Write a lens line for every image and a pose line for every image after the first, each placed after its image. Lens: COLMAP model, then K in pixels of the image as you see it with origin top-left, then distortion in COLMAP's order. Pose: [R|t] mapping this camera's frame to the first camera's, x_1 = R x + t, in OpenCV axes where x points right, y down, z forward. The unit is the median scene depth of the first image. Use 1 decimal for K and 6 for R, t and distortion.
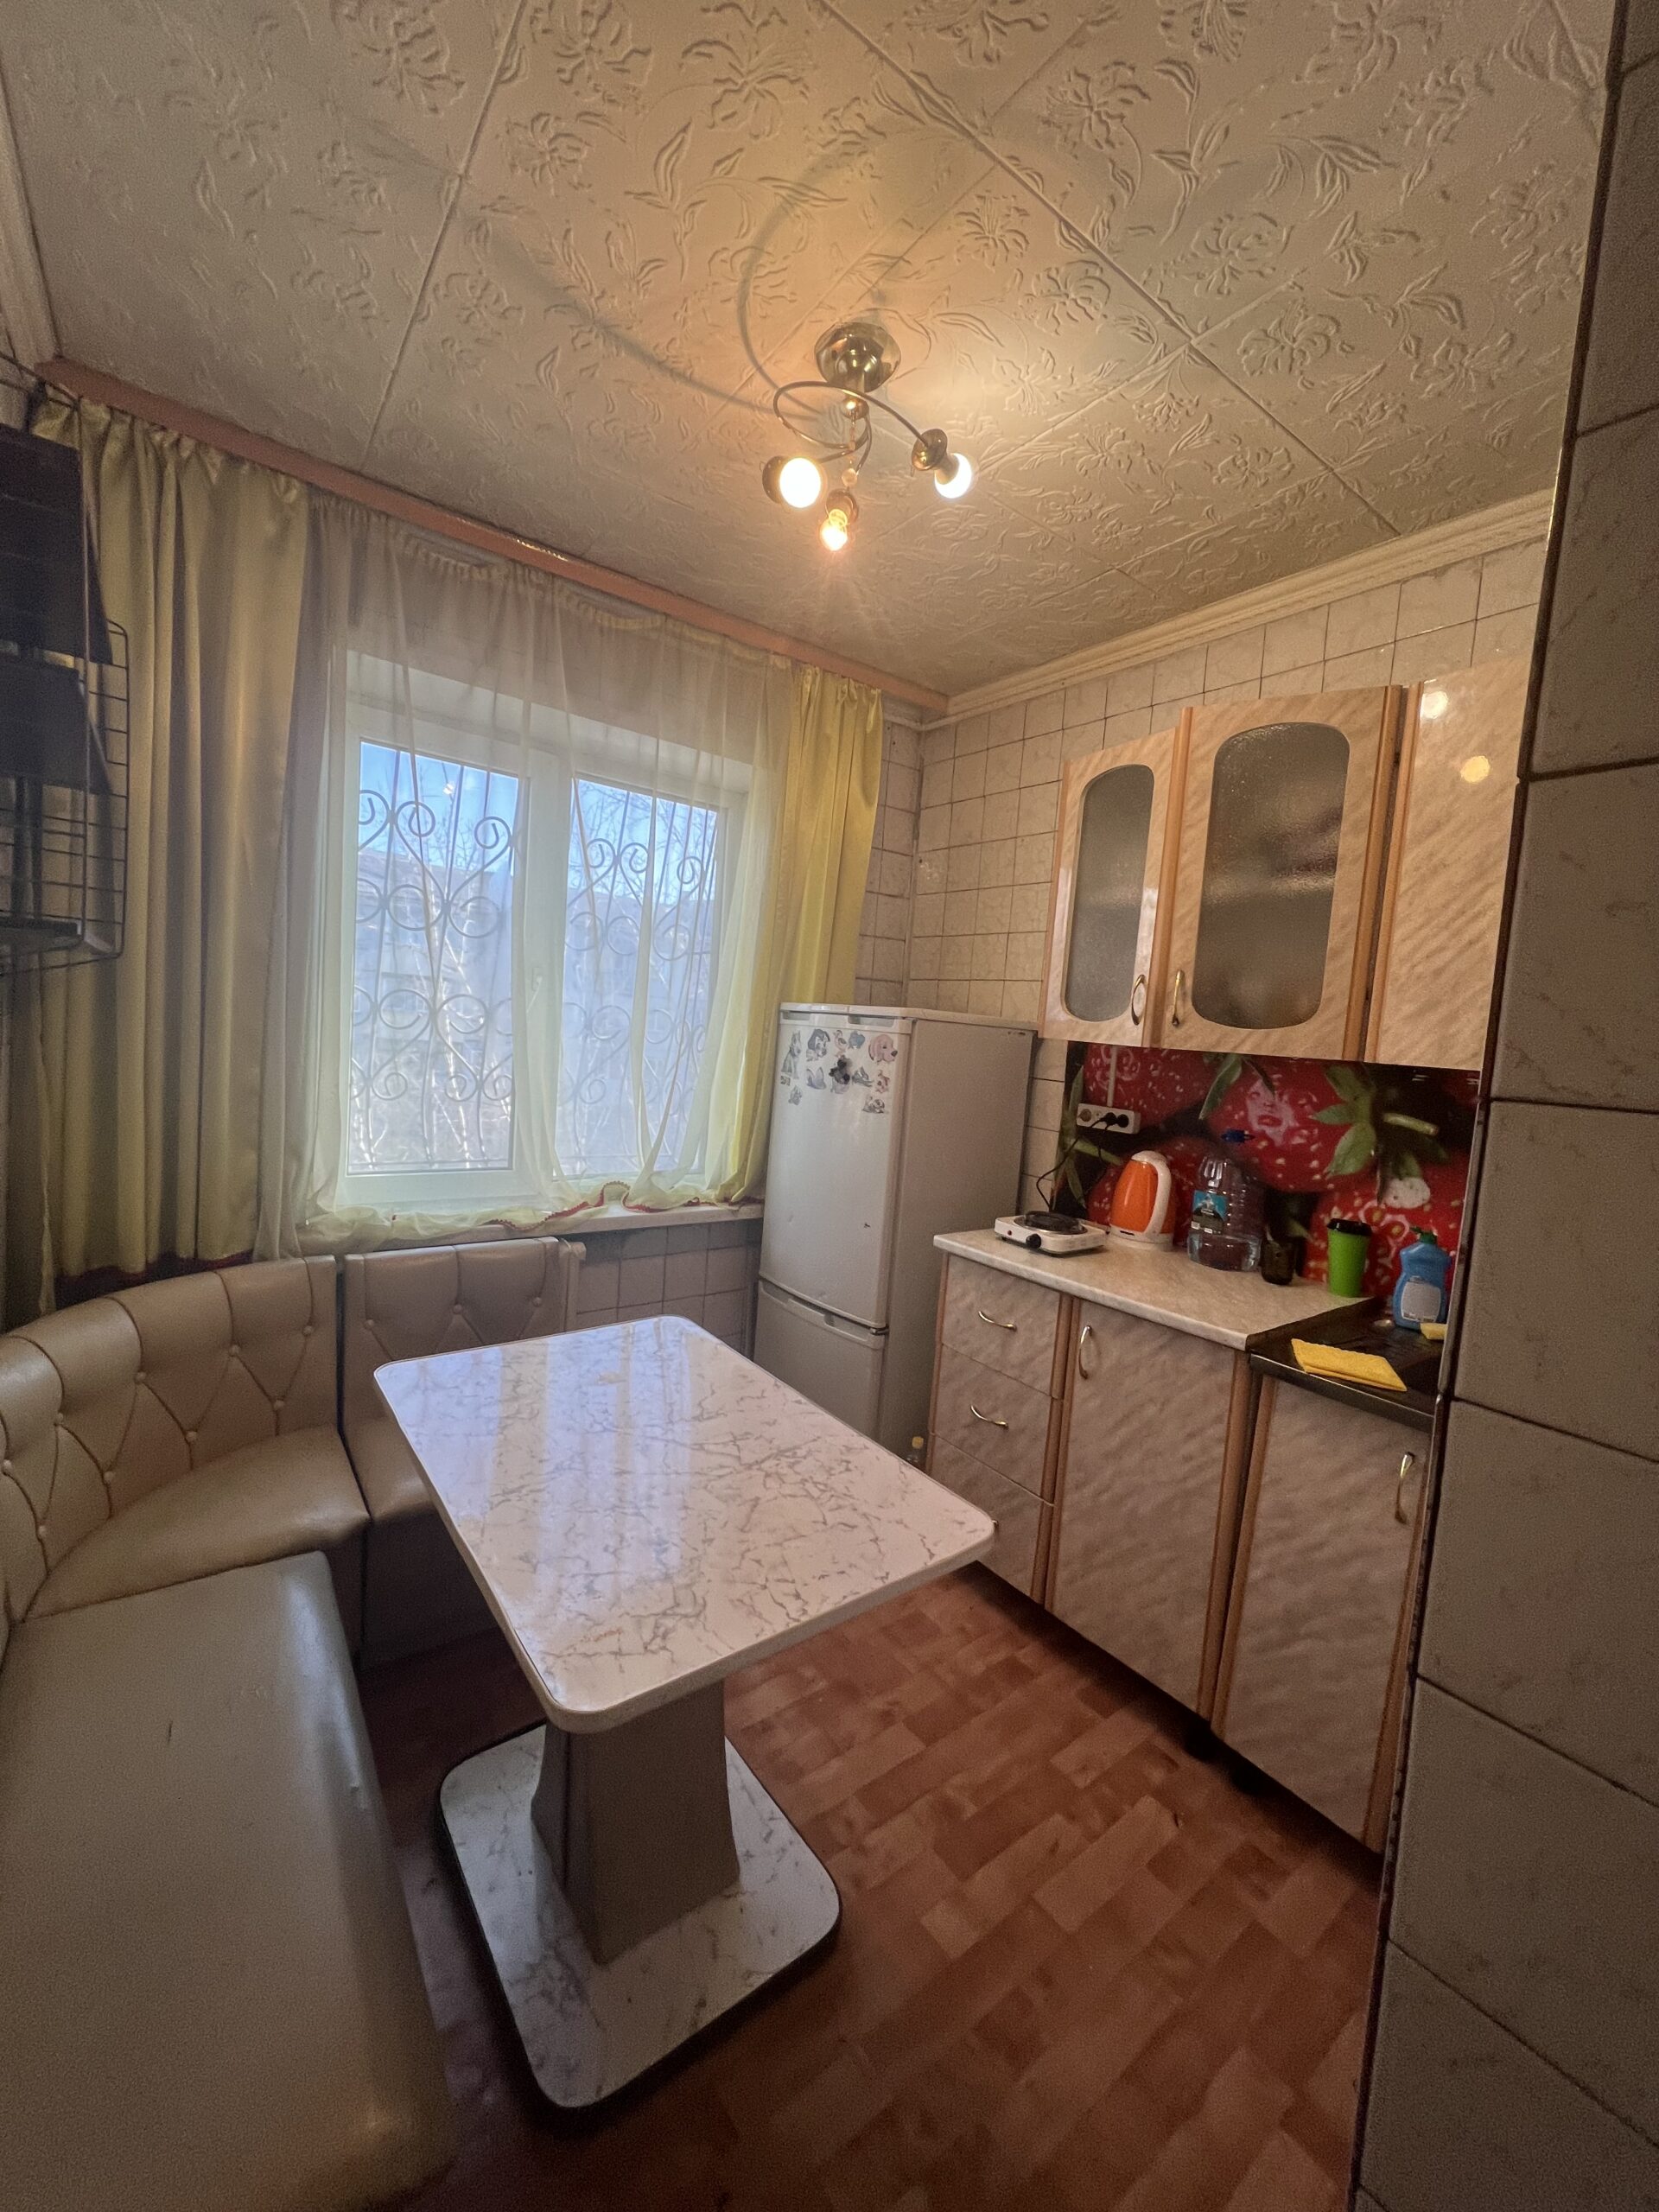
lens RADIAL K [[886.5, 0, 831.1], [0, 886.5, 1098.4], [0, 0, 1]] dist [0.000281, -0.000507]
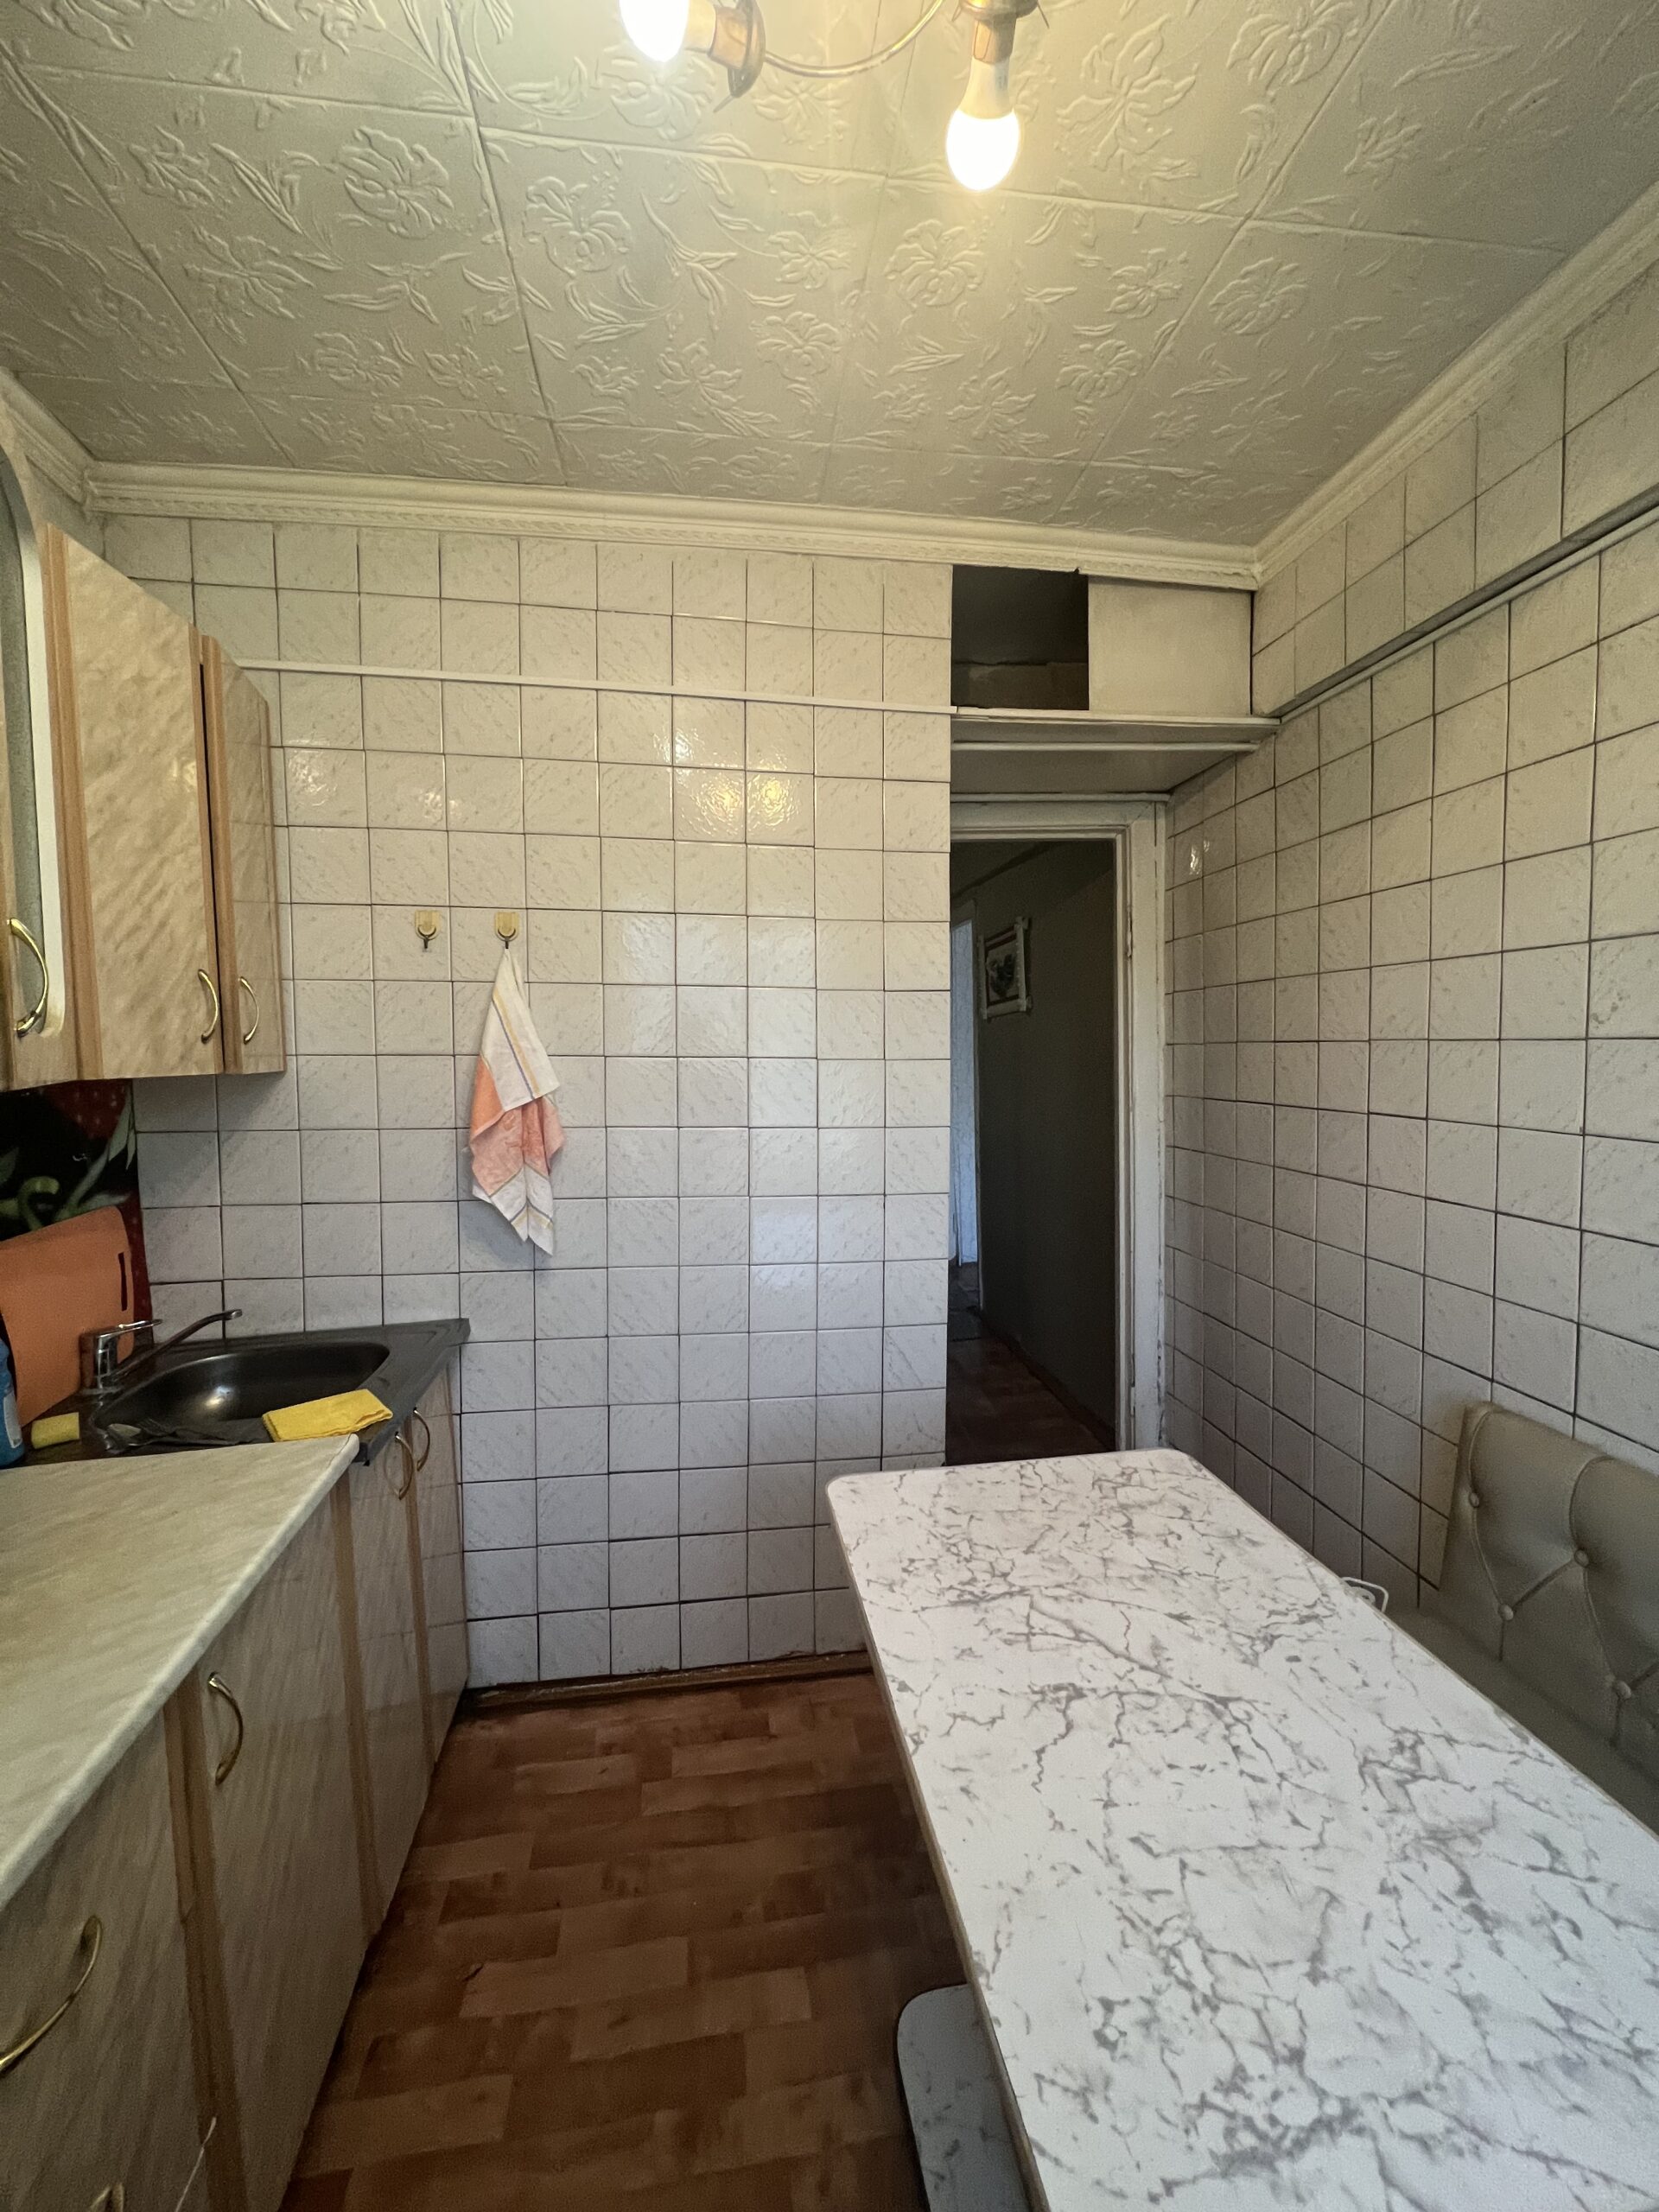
lens RADIAL K [[886.5, 0, 821.1], [0, 886.5, 1098.6], [0, 0, 1]] dist [0.000281, -0.000507]
pose [[-0.877231, -0.080485, 0.473273, -0.218595], [-0.000630, 0.986038, 0.166518, -0.142589], [-0.480068, 0.145776, -0.865034, 1.341671]]
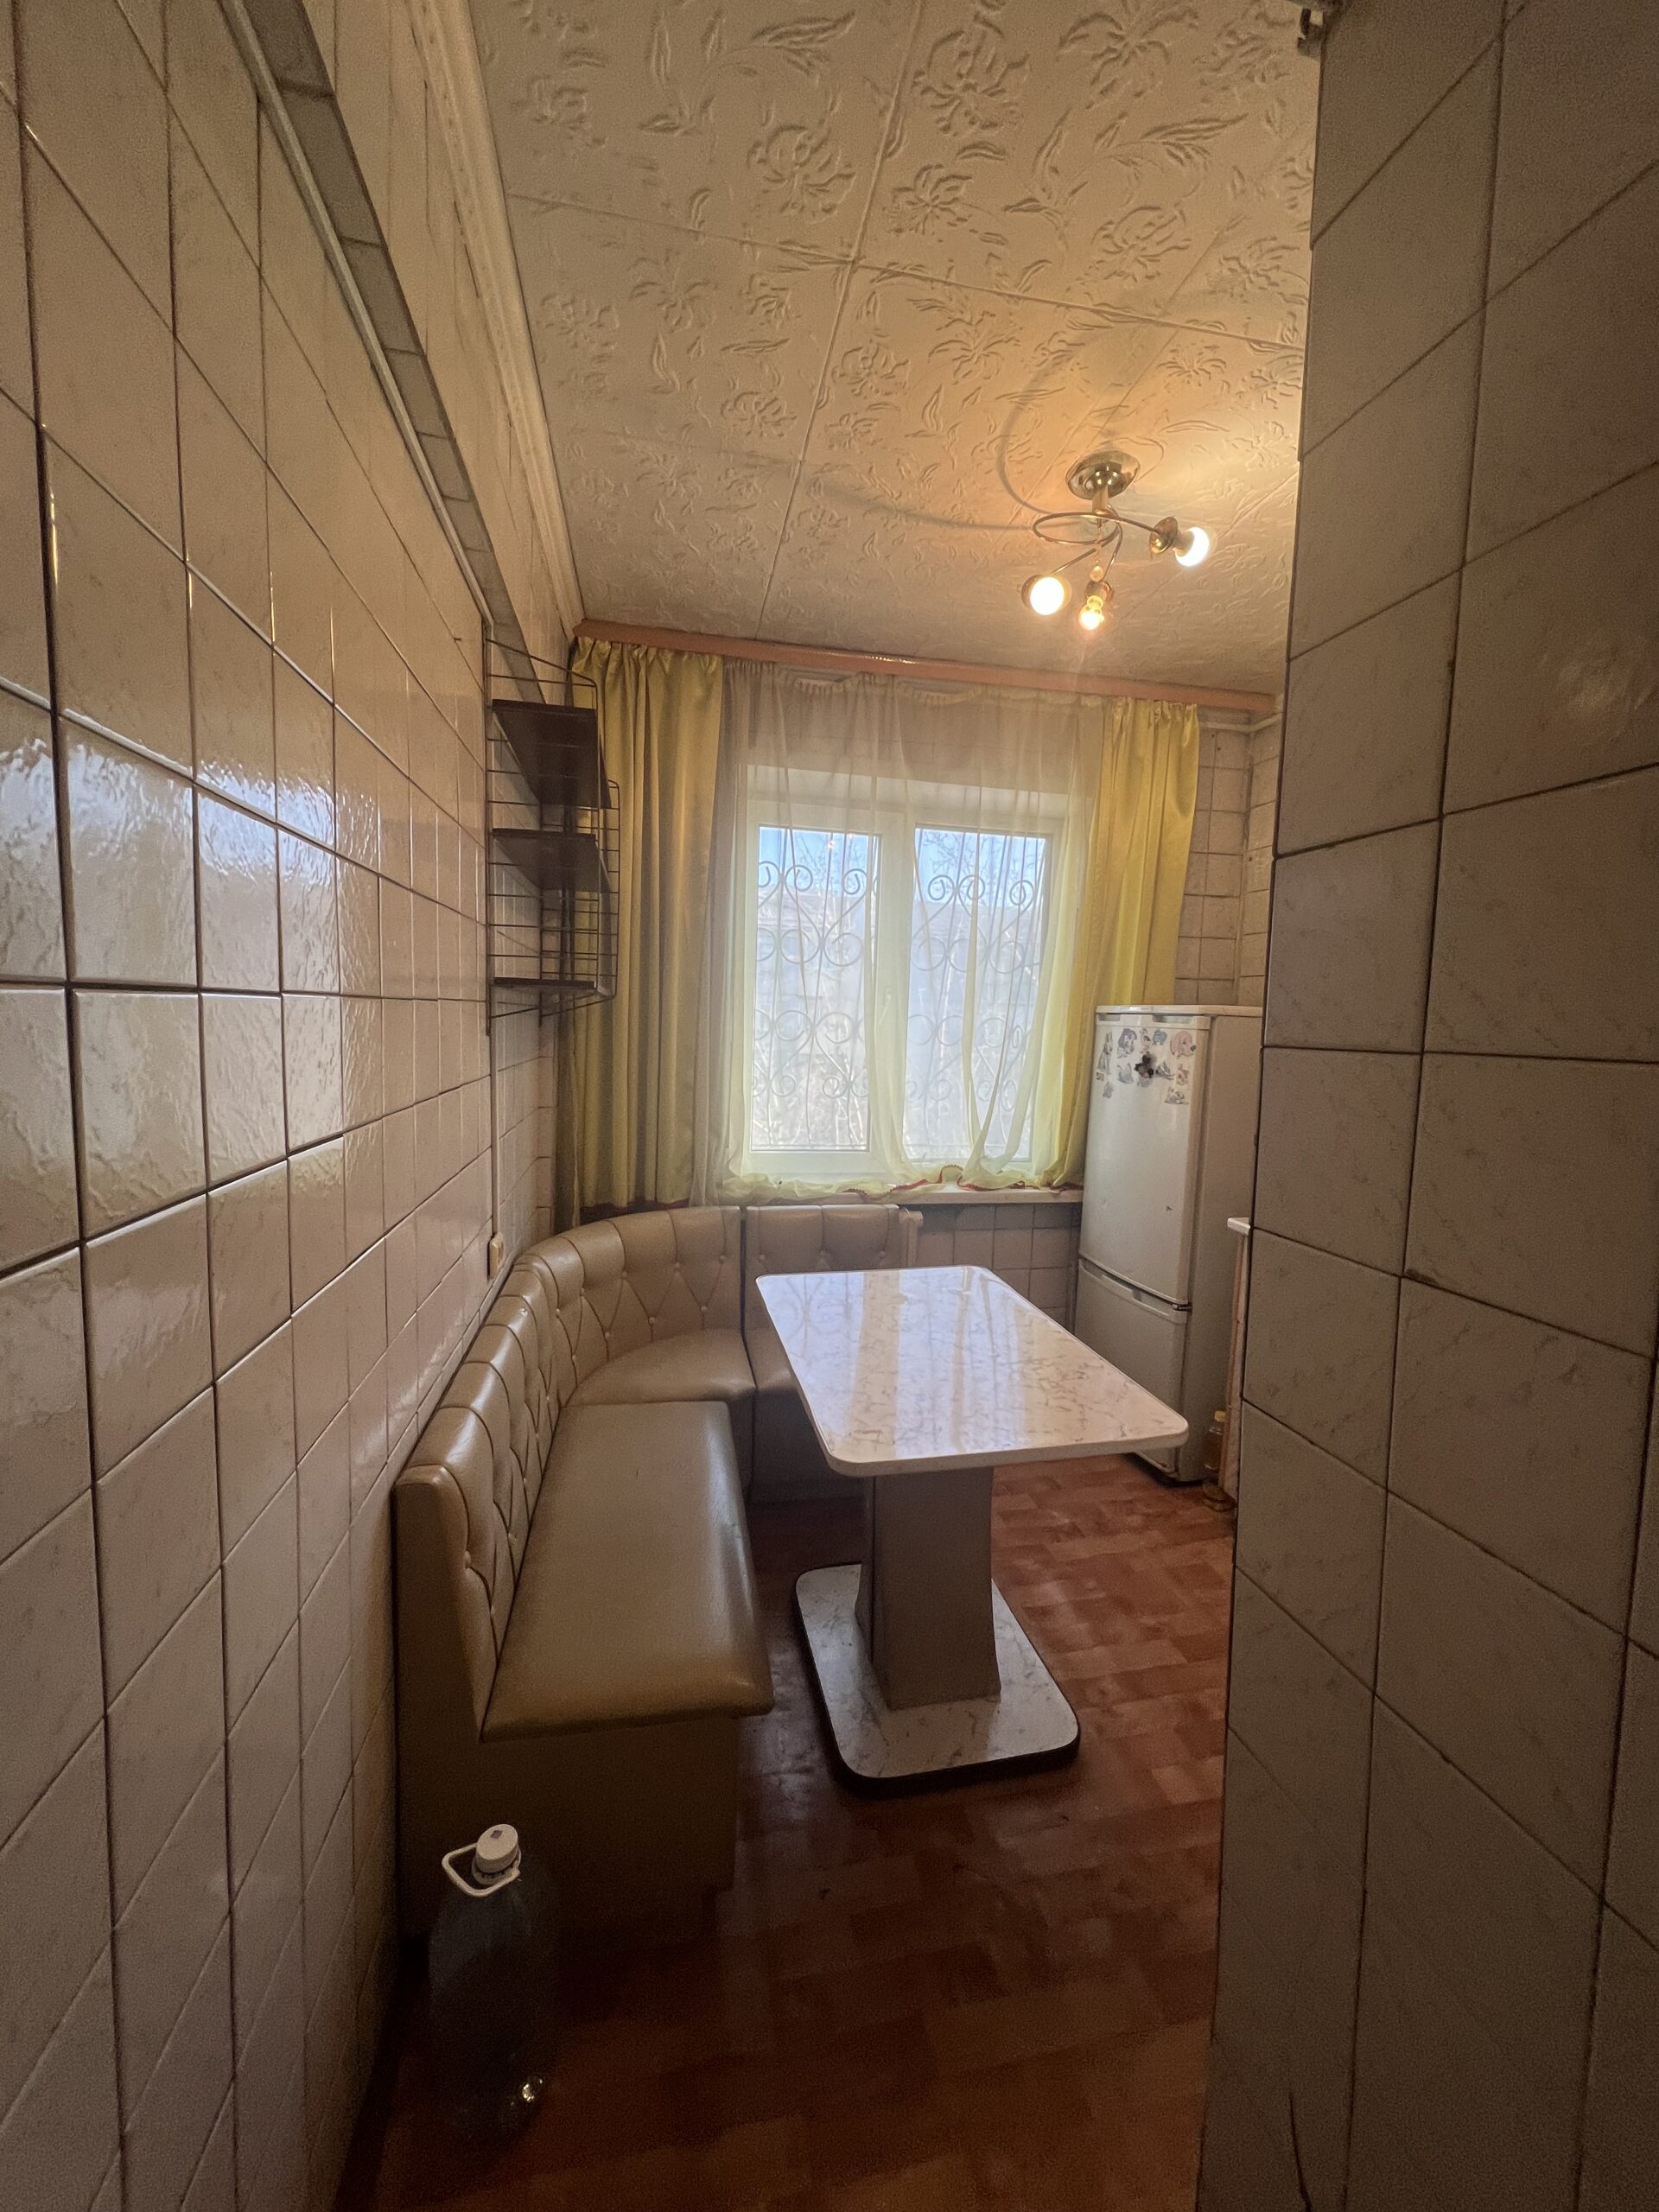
lens RADIAL K [[886.5, 0, 825.4], [0, 886.5, 1093.6], [0, 0, 1]] dist [0.000281, -0.000507]
pose [[0.903851, -0.006145, -0.427803, 0.178342], [-0.000427, 0.999883, -0.015263, 0.029201], [0.427847, 0.013978, 0.903743, -0.222079]]
